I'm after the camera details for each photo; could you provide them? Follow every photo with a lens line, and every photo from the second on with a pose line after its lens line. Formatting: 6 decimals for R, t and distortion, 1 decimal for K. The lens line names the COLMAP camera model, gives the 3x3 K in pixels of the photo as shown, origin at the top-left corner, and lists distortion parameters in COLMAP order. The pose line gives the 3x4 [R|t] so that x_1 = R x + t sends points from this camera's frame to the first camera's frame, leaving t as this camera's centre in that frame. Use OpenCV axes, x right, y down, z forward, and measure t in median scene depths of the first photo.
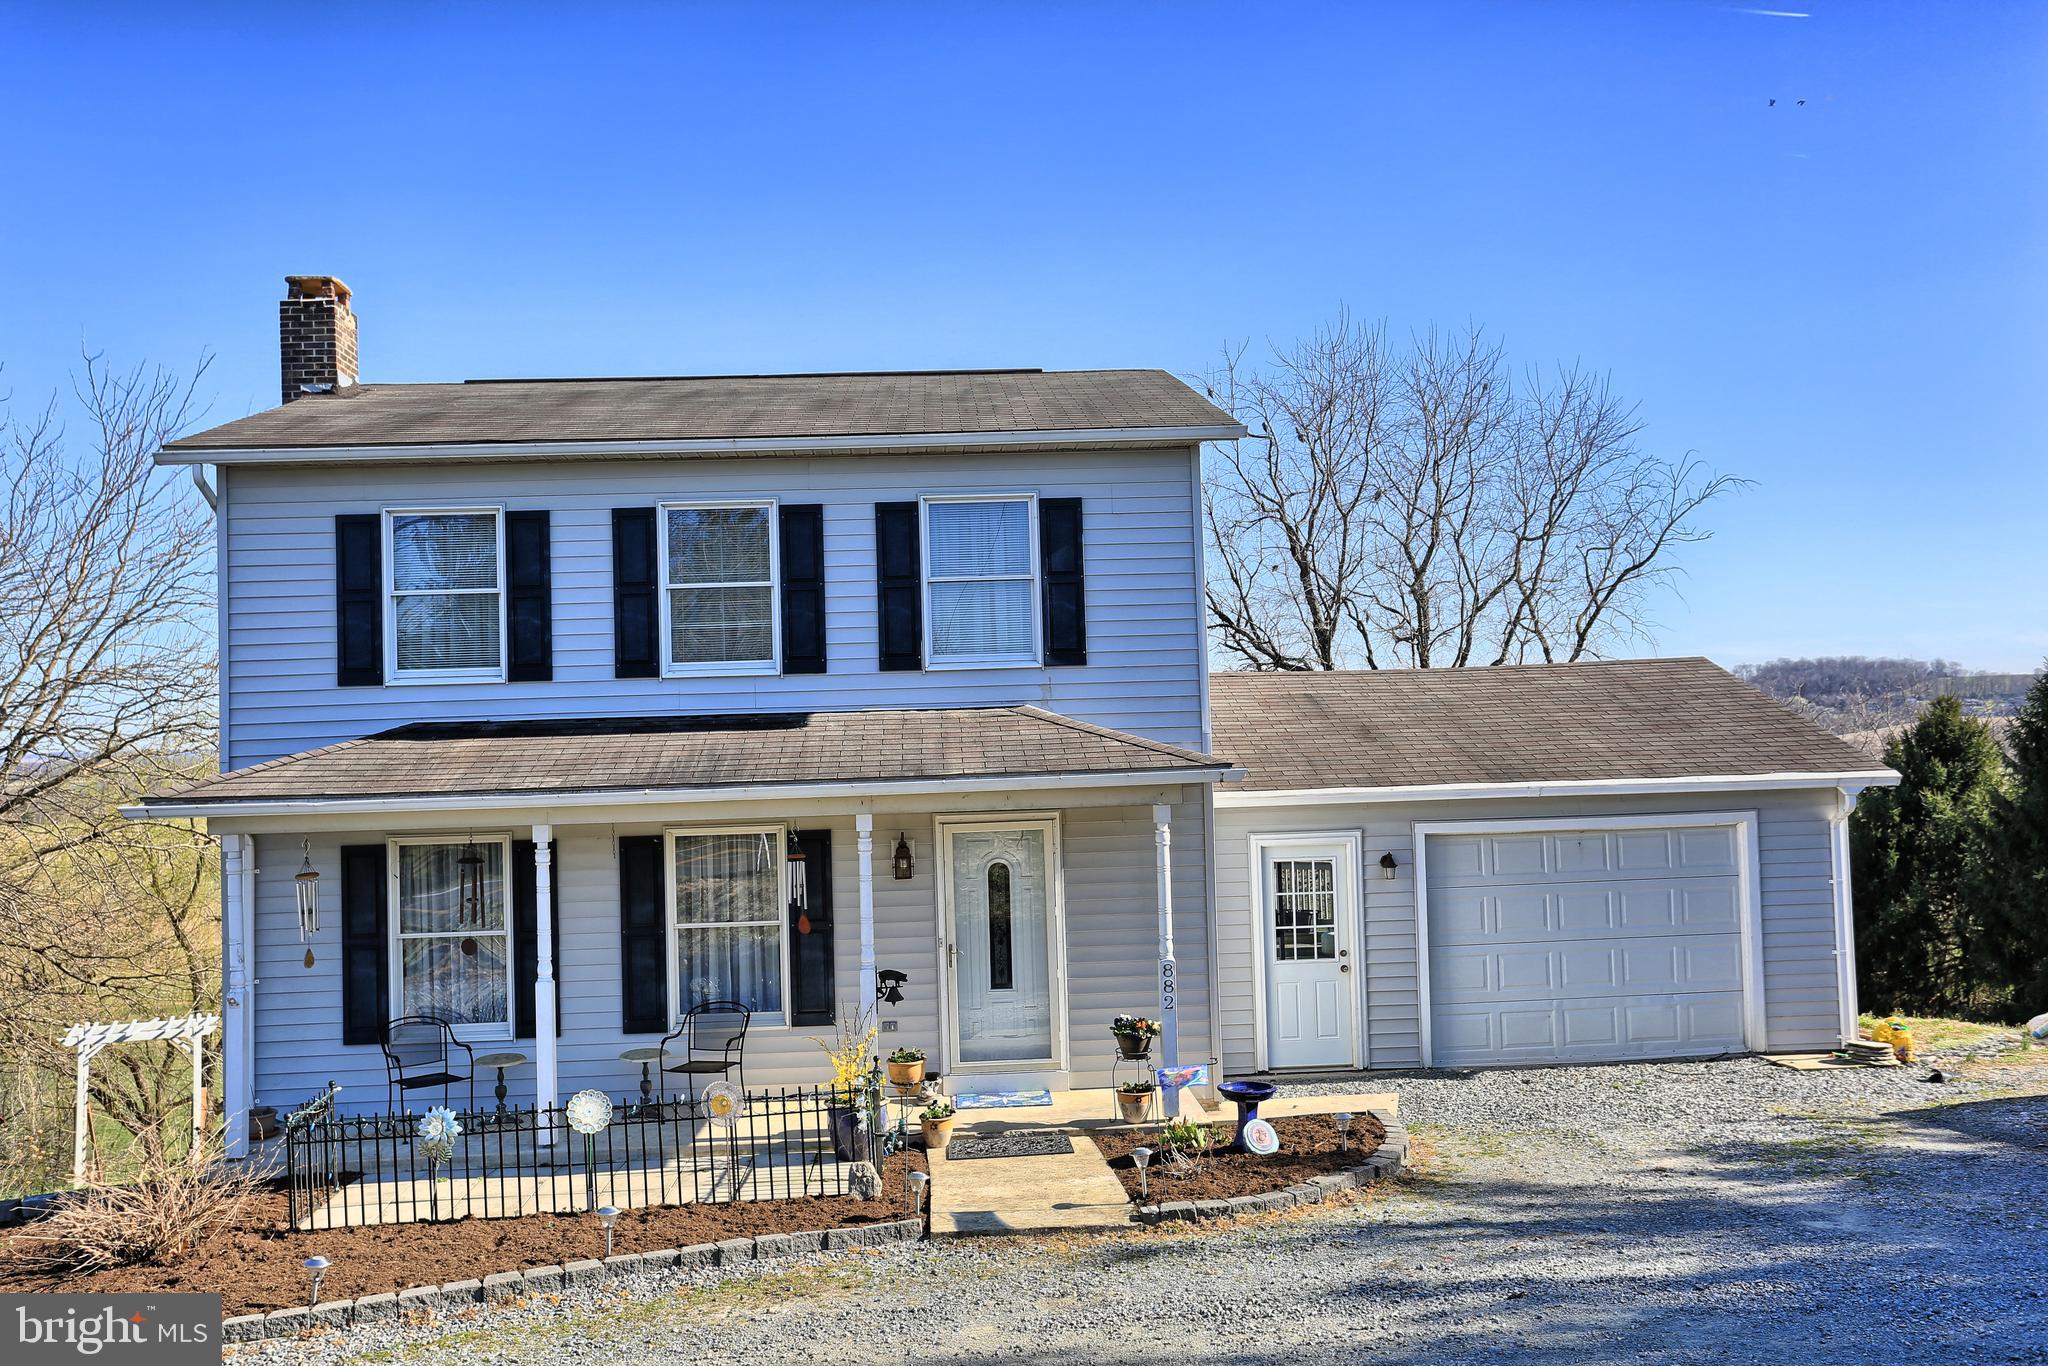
lens RADIAL K [[1680.0, 0, 1008.0], [0, 1680.0, 682.0], [0, 0, 1]] dist [0.002323, -0.007054]
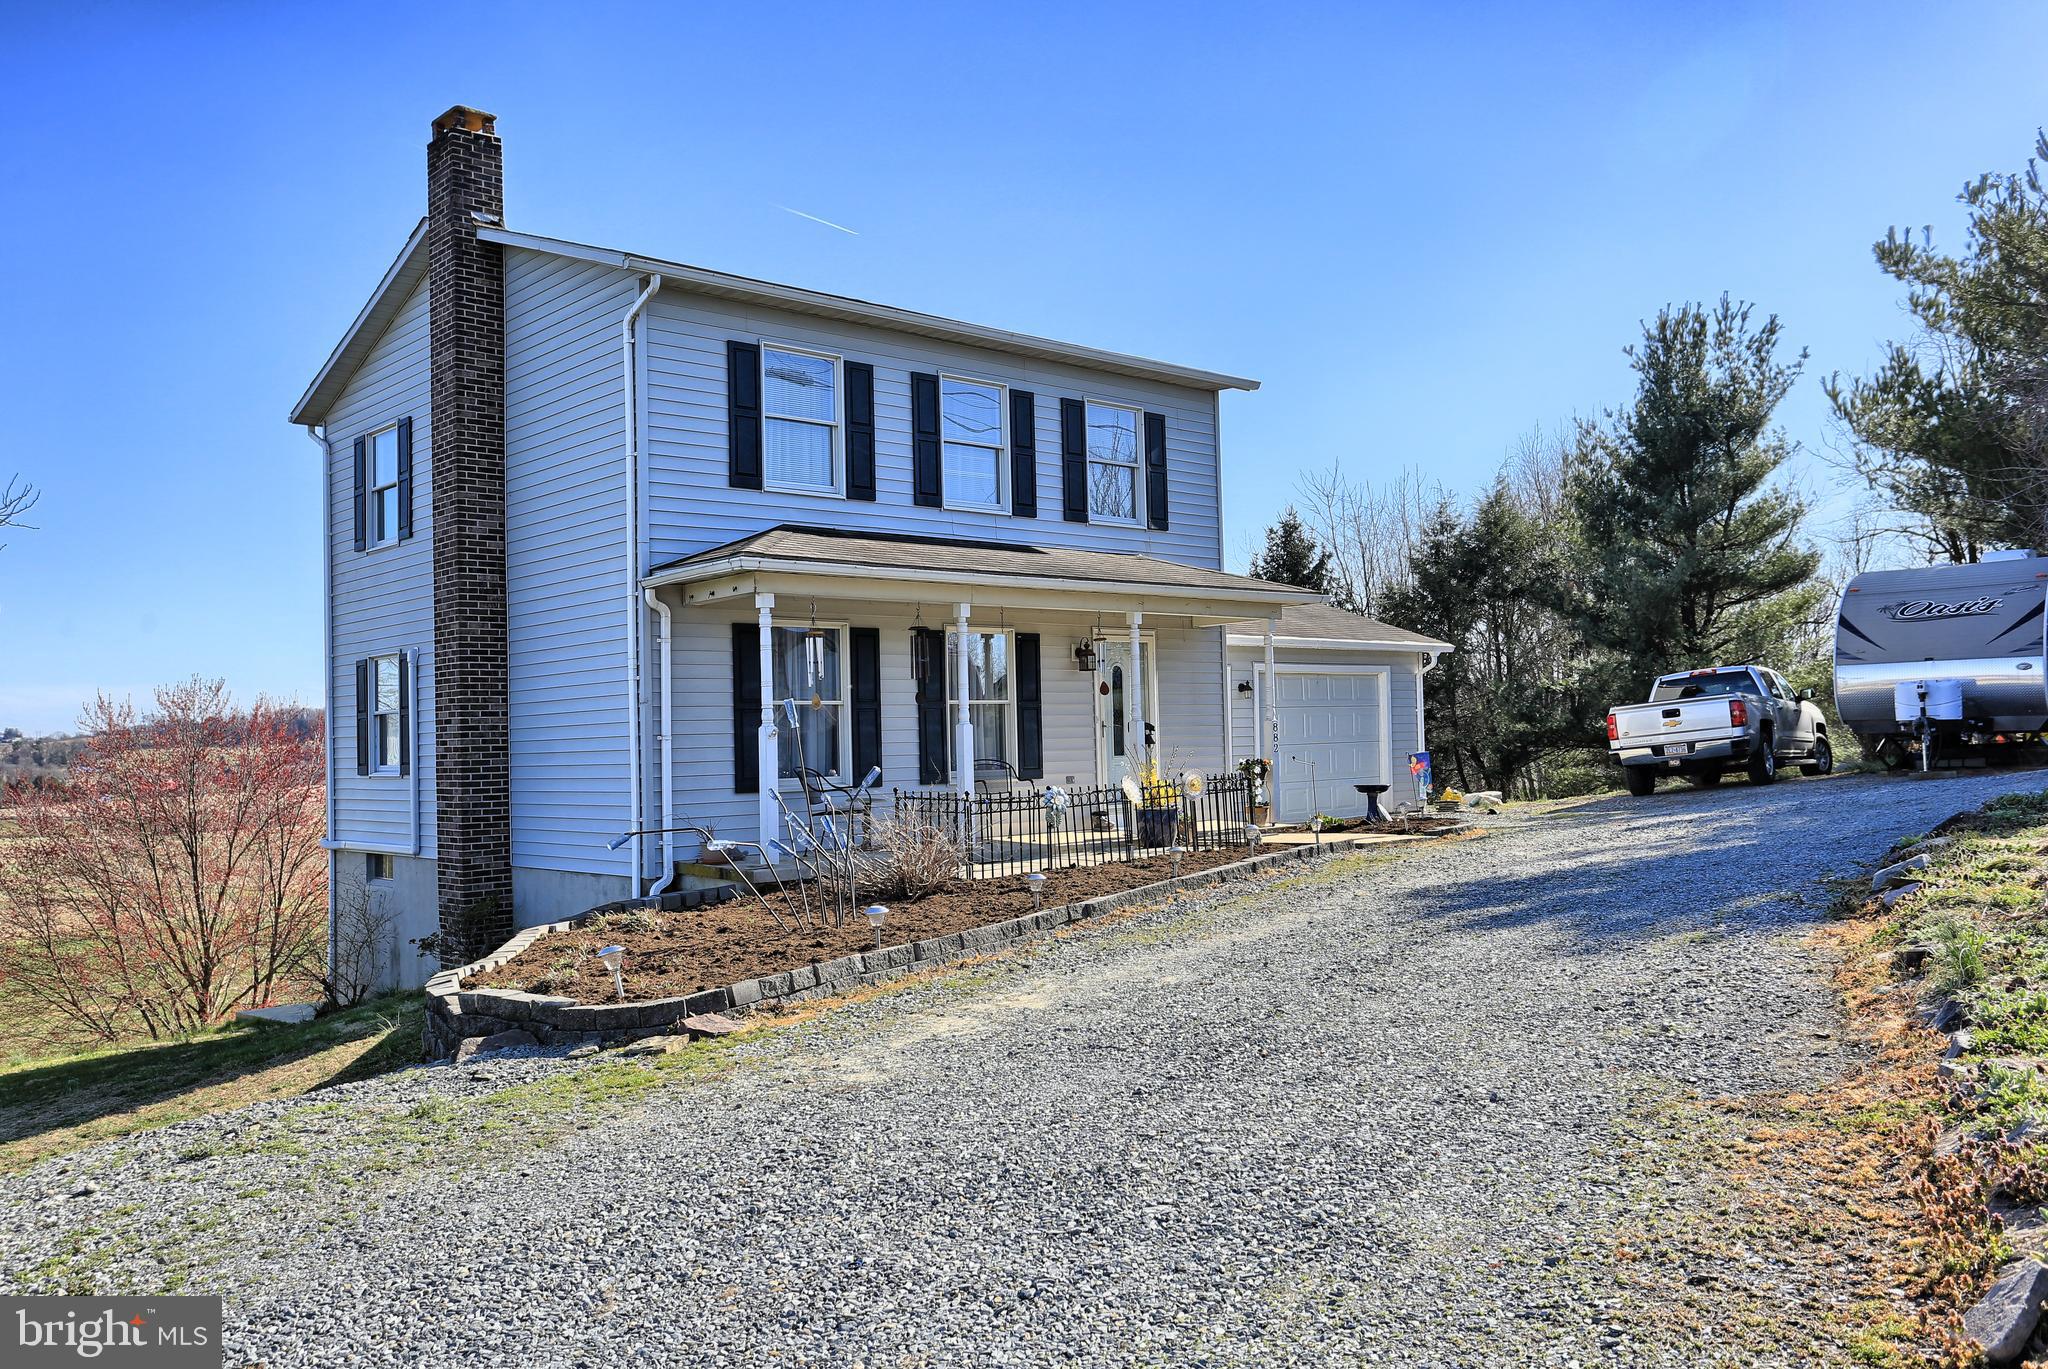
lens RADIAL K [[1680.0, 0, 1025.0], [0, 1680.0, 679.8], [0, 0, 1]] dist [0.002323, -0.007054]
pose [[0.765760, 0.036270, 0.642103, -0.967067], [-0.020859, 0.999284, -0.031569, 0.165604], [-0.642788, 0.010781, 0.765968, -0.021788]]
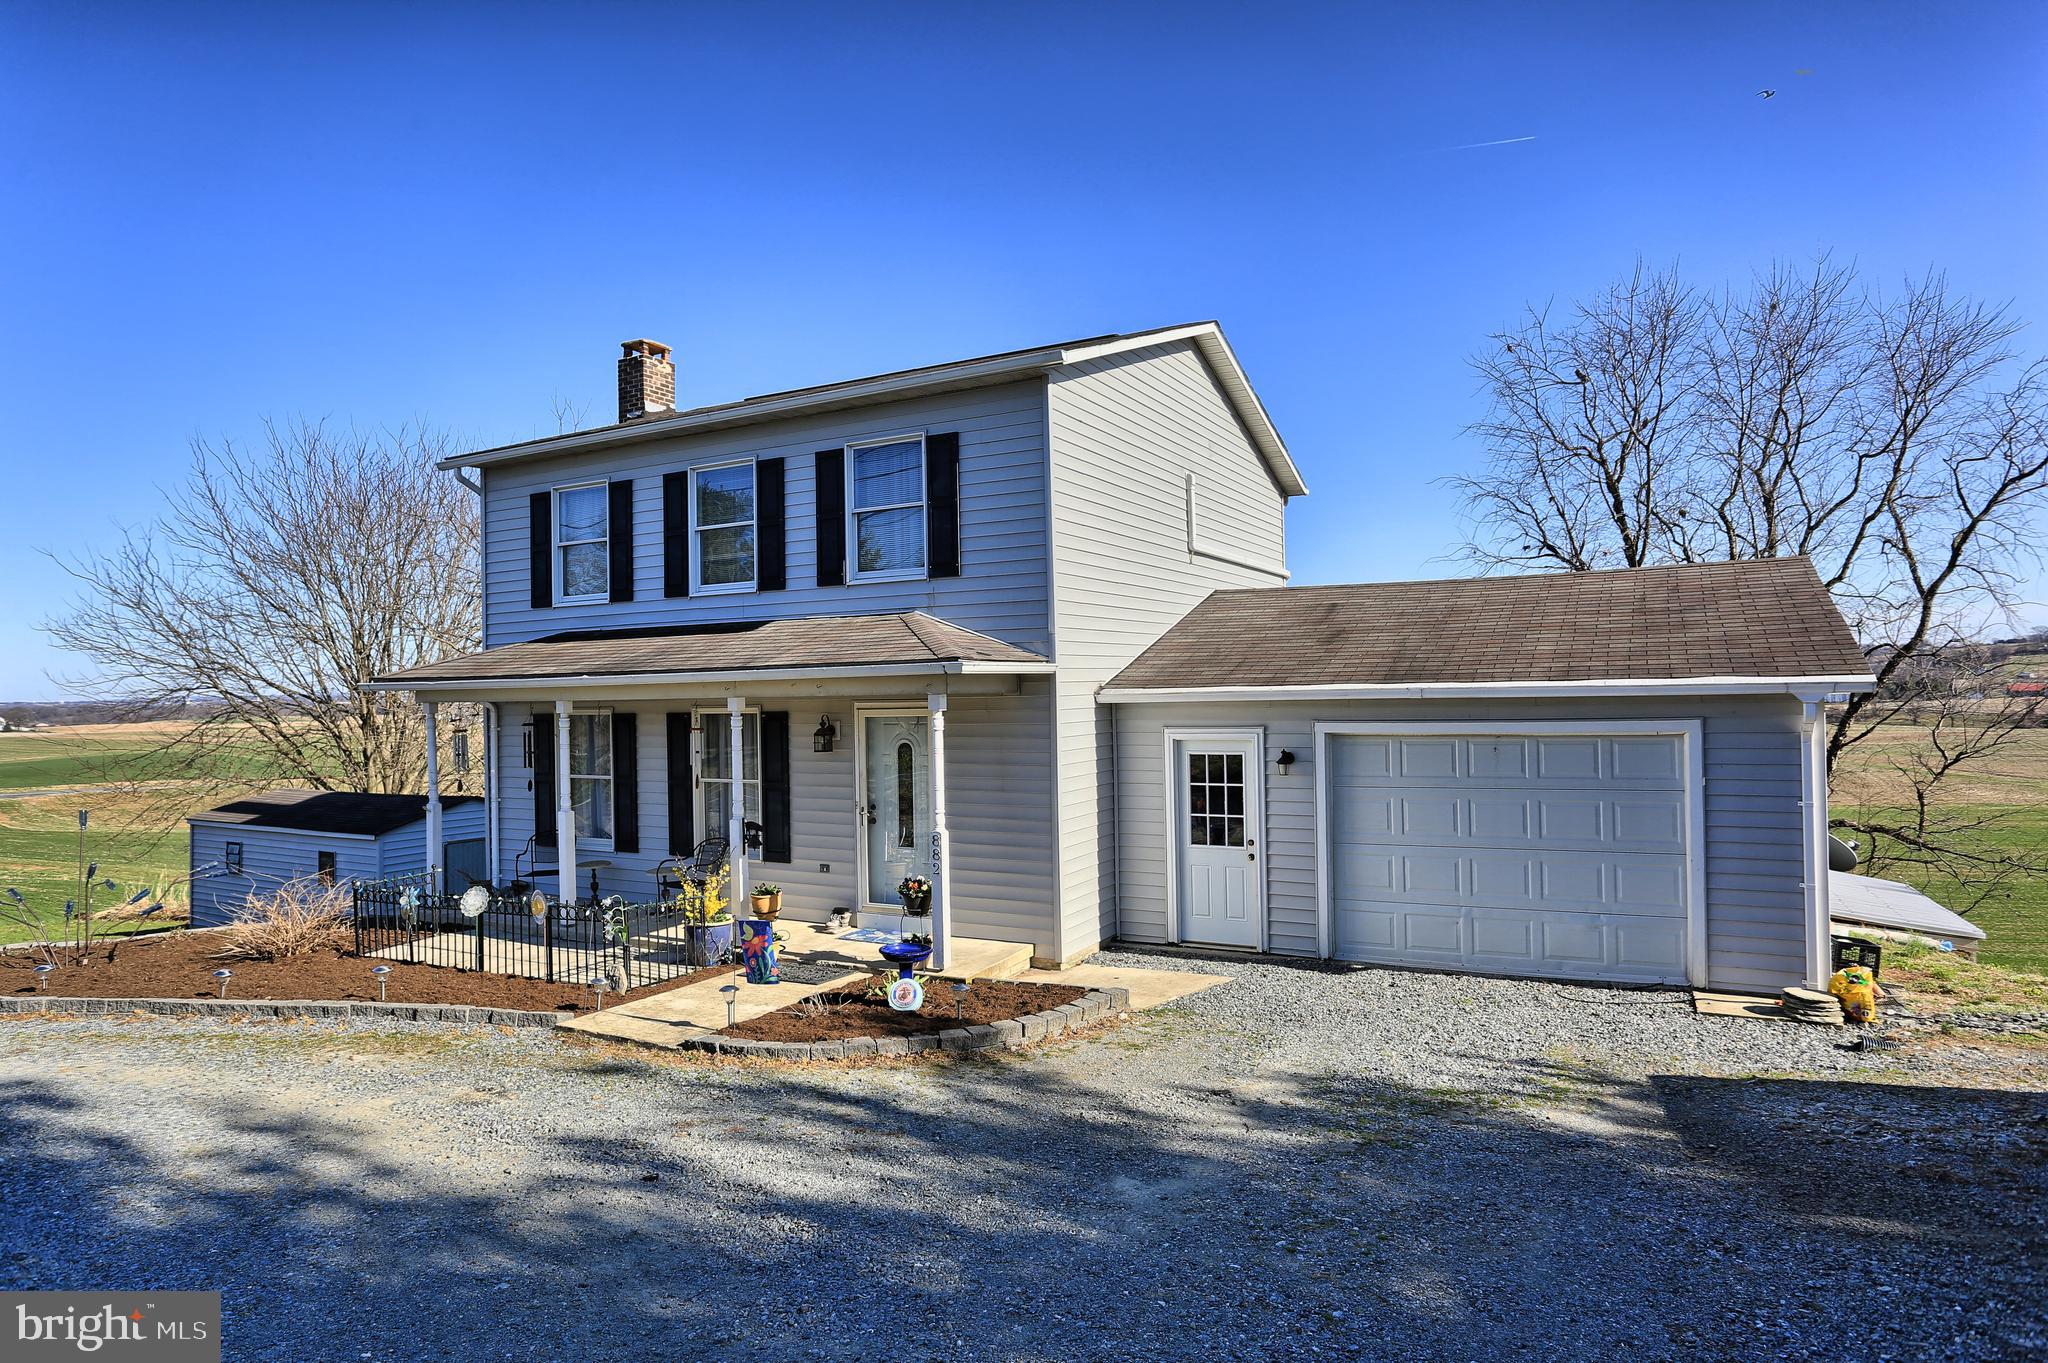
lens RADIAL K [[1178.1, 0, 1007.3], [0, 1178.1, 669.1], [0, 0, 1]] dist [-0.046583, 0.006066]
pose [[0.854558, 0.005546, -0.519326, 0.498771], [0.013589, 0.999362, 0.033033, 0.027743], [0.519177, -0.035286, 0.853938, 0.318744]]
